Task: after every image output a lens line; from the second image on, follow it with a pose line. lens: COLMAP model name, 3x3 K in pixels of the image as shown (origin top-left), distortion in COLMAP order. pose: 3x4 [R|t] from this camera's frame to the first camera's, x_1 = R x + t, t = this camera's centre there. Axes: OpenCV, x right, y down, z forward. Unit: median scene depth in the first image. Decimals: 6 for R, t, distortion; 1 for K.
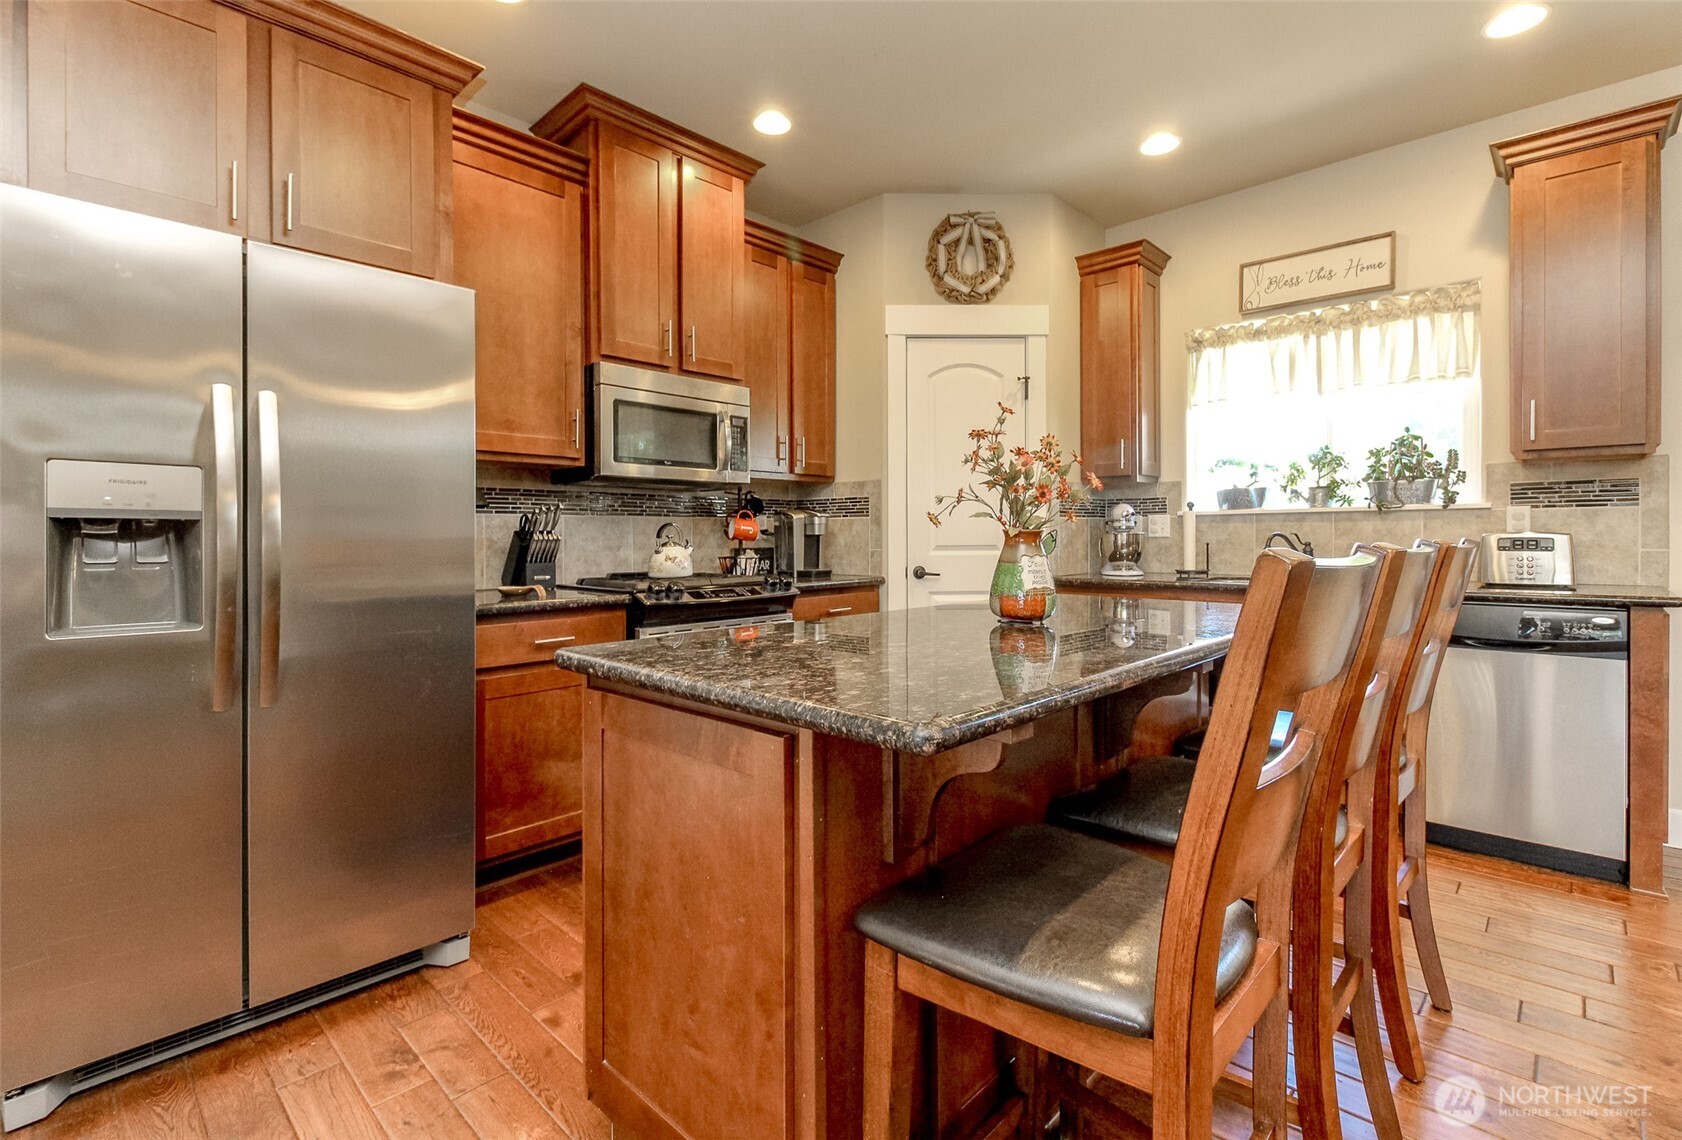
lens RADIAL K [[773.6, 0, 829.9], [0, 773.6, 539.8], [0, 0, 1]] dist [0.002860, 0.000246]
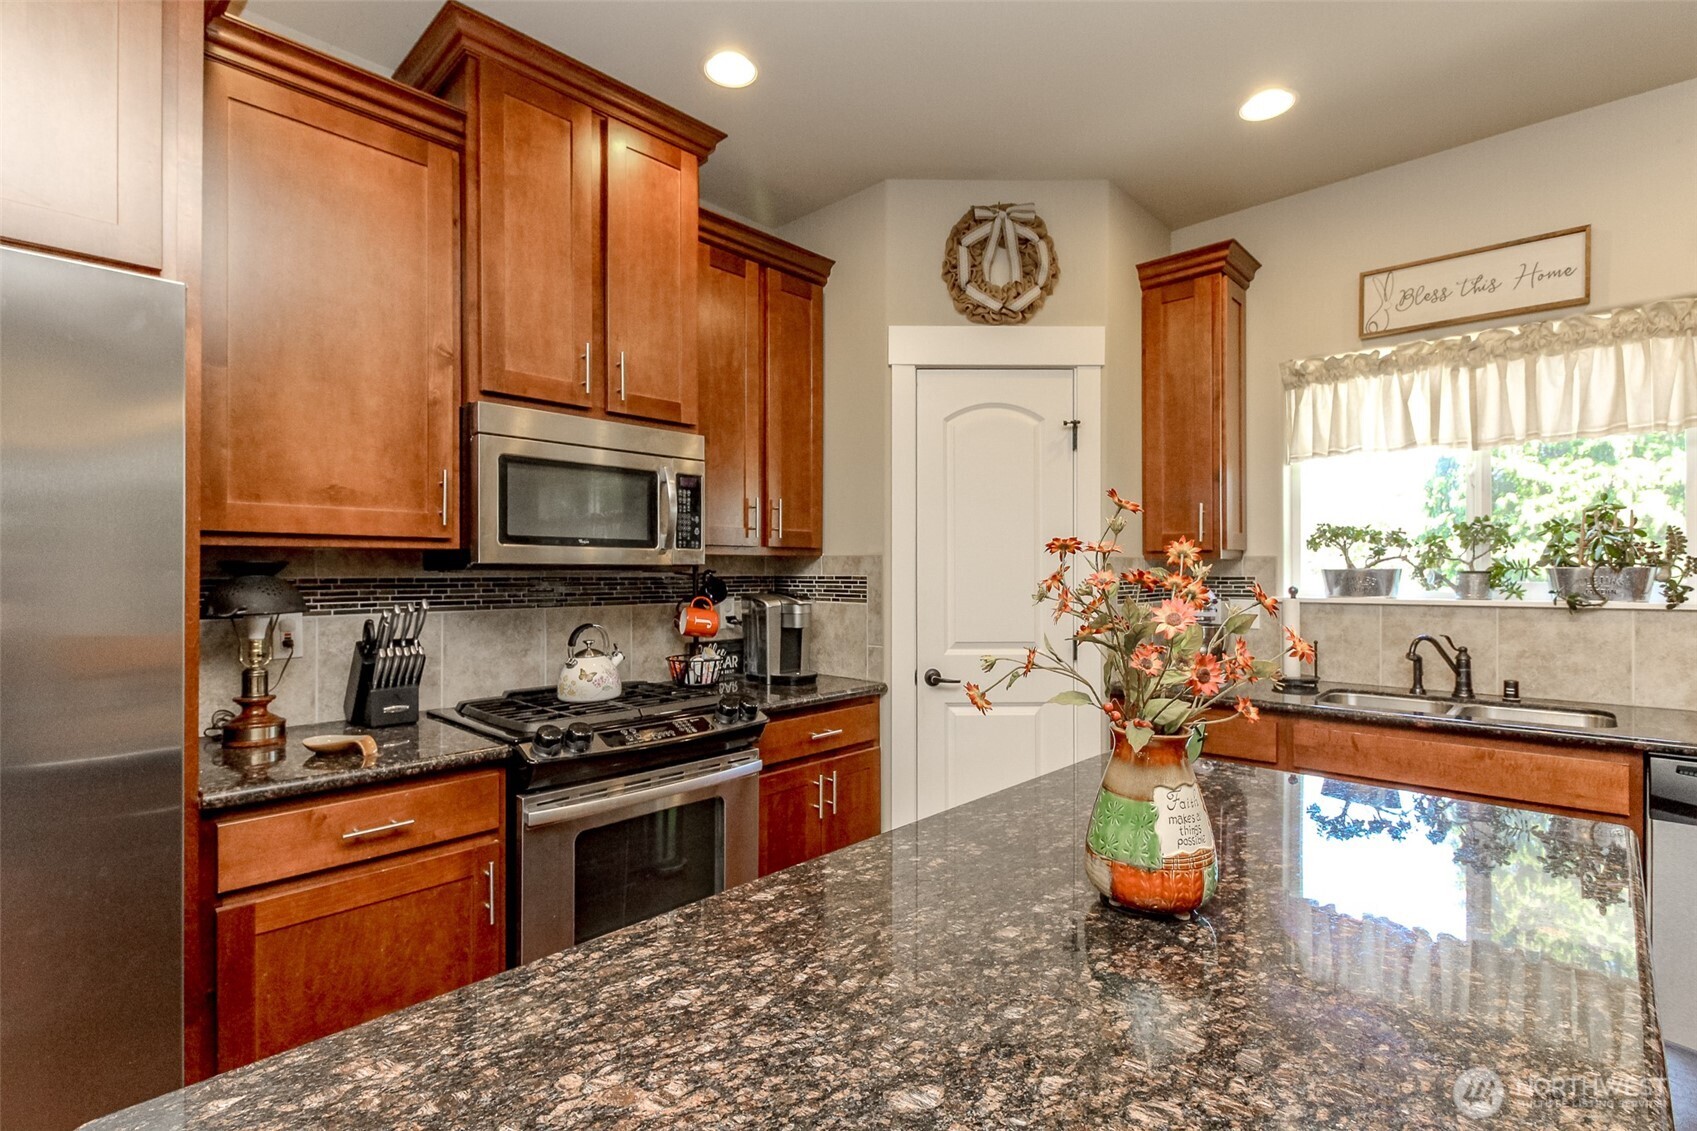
lens RADIAL K [[785.9, 0, 824.6], [0, 785.9, 565.0], [0, 0, 1]] dist [-0.001477, -0.000974]
pose [[0.999957, 0.004425, -0.008194, 0.017487], [-0.004533, 0.999902, -0.013265, -0.063406], [0.008134, 0.013302, 0.999878, 0.252528]]
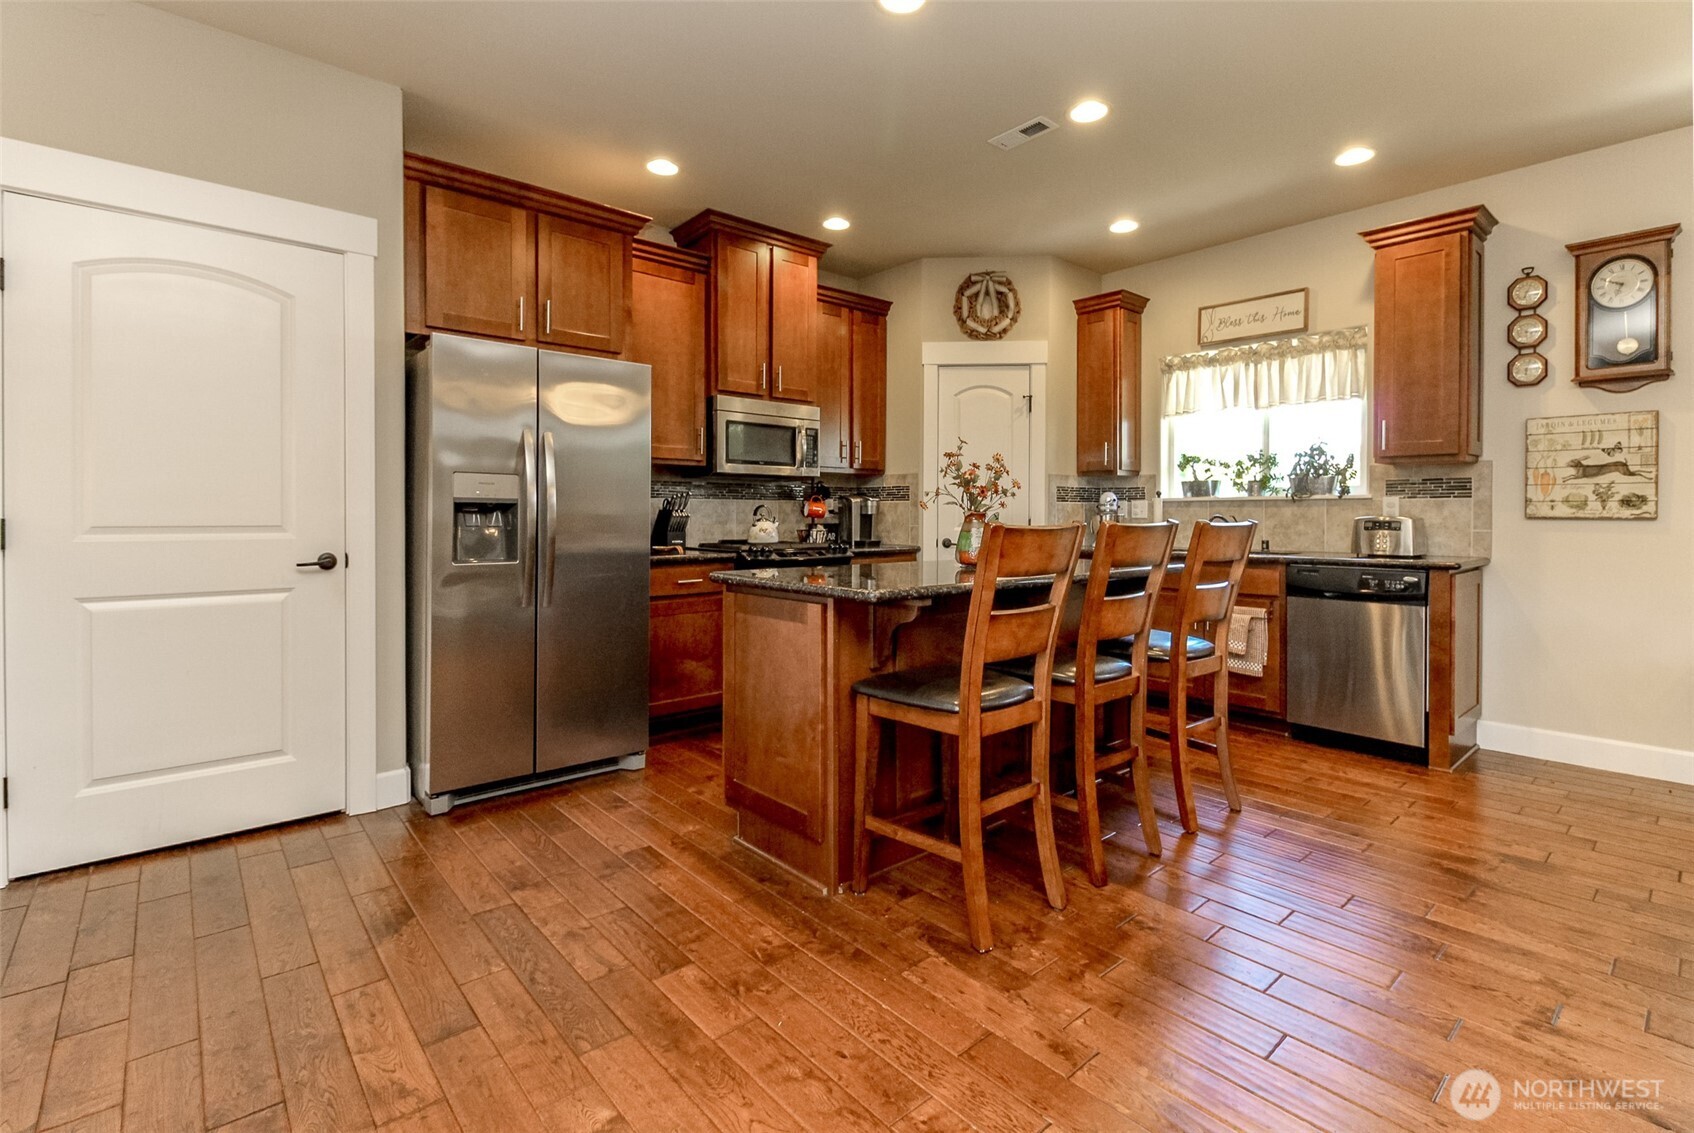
lens RADIAL K [[786.1, 0, 838.3], [0, 786.1, 520.5], [0, 0, 1]] dist [0.016175, -0.011168]
pose [[0.995502, 0.009162, -0.094295, 0.062792], [-0.008995, 0.999957, 0.002197, 0.002114], [0.094311, -0.001339, 0.995542, -0.393436]]
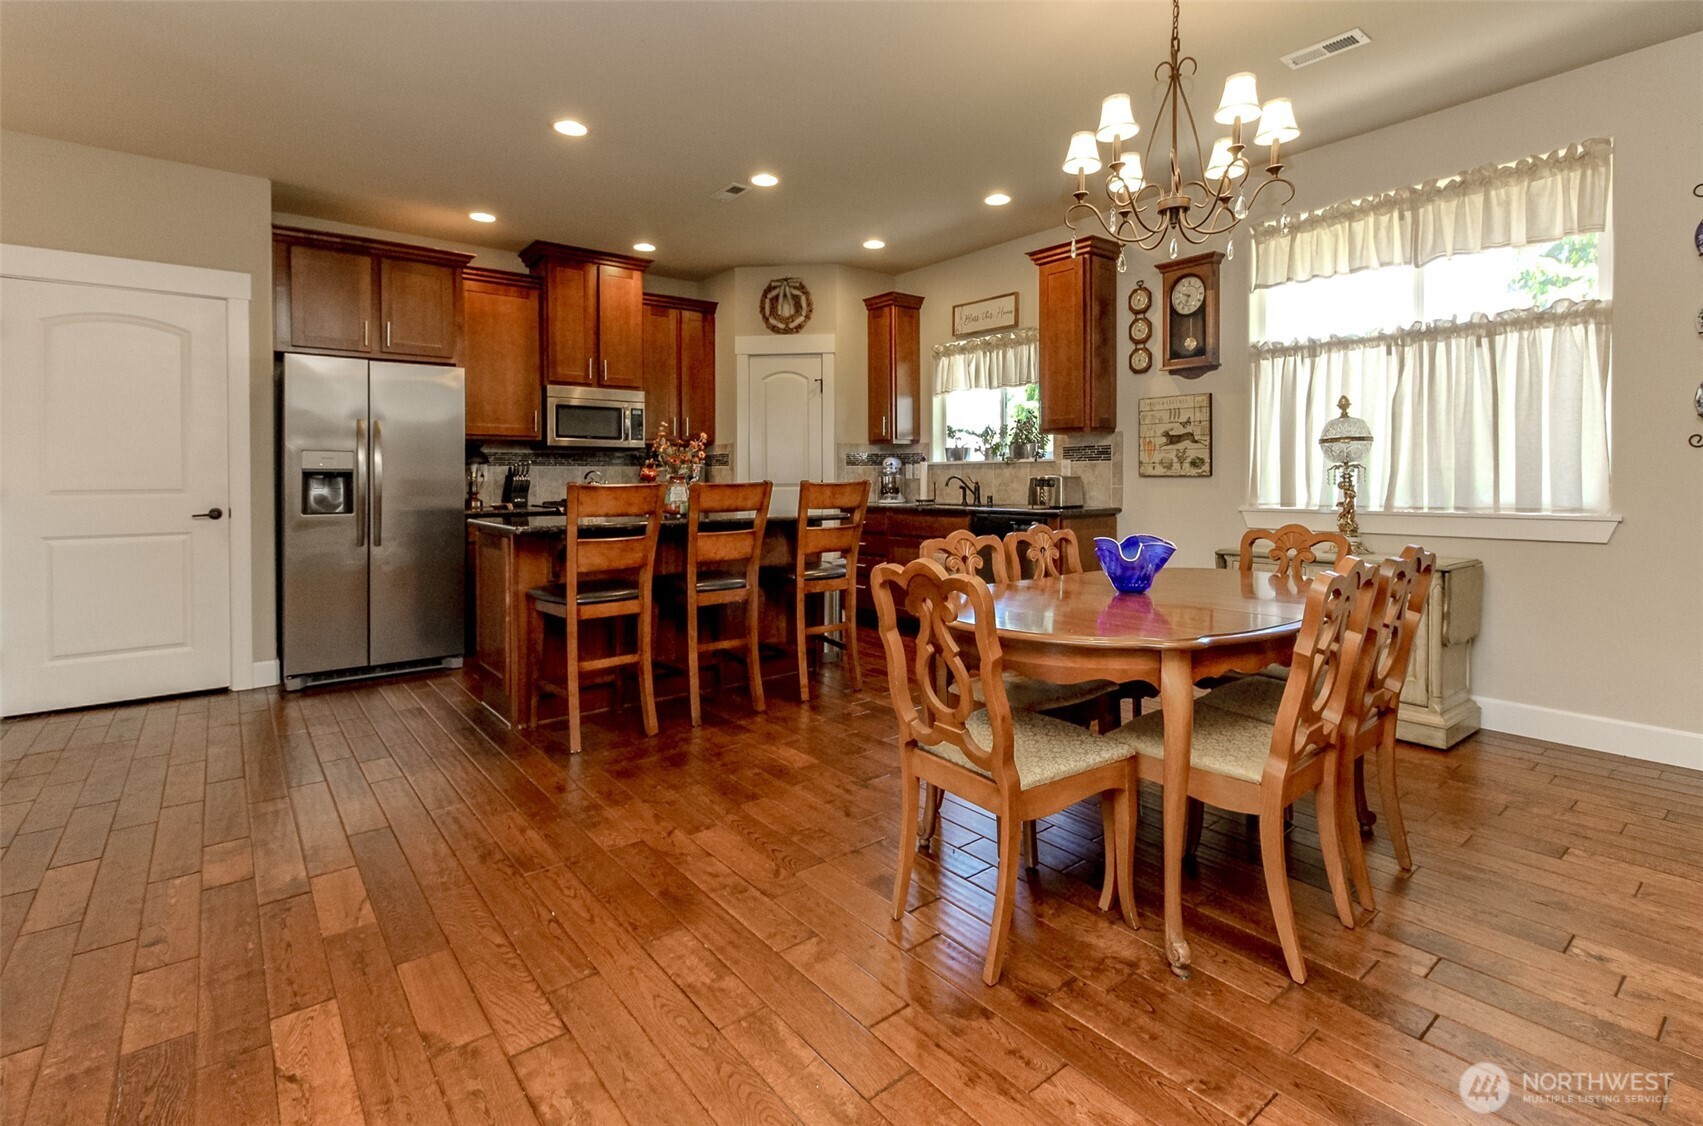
lens RADIAL K [[806.1, 0, 847.8], [0, 806.1, 482.6], [0, 0, 1]] dist [0.000834, 0.000100]
pose [[0.989775, 0.001658, -0.142625, 0.593520], [-0.001628, 0.999999, 0.000326, 0.004085], [0.142625, -0.000090, 0.989777, -0.701052]]
